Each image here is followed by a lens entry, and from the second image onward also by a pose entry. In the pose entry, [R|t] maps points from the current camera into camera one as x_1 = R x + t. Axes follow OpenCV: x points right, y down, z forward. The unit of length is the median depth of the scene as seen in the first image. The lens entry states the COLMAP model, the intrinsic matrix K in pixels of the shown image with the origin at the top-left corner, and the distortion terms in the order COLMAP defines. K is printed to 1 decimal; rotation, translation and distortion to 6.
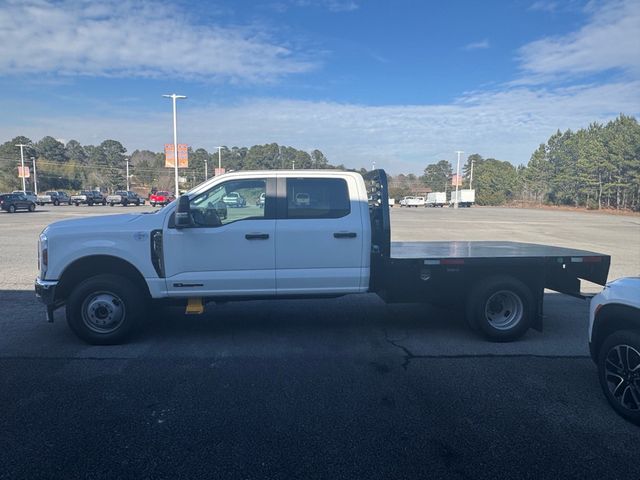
lens RADIAL K [[418.0, 0, 316.7], [0, 418.0, 238.3], [0, 0, 1]] dist [-0.023230, 0.011956]
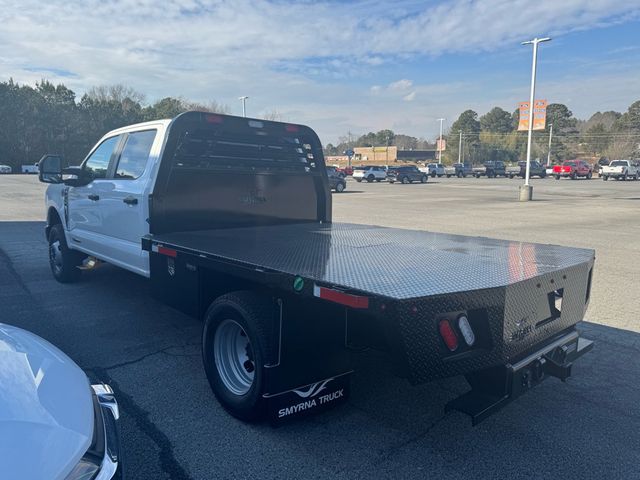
lens RADIAL K [[466.6, 0, 319.5], [0, 466.6, 238.5], [0, 0, 1]] dist [0.002972, 0.003182]
pose [[0.614926, 0.106582, -0.781349, 0.147213], [-0.068431, 0.994299, 0.081775, -0.005001], [0.785610, 0.003183, 0.618714, 0.109458]]
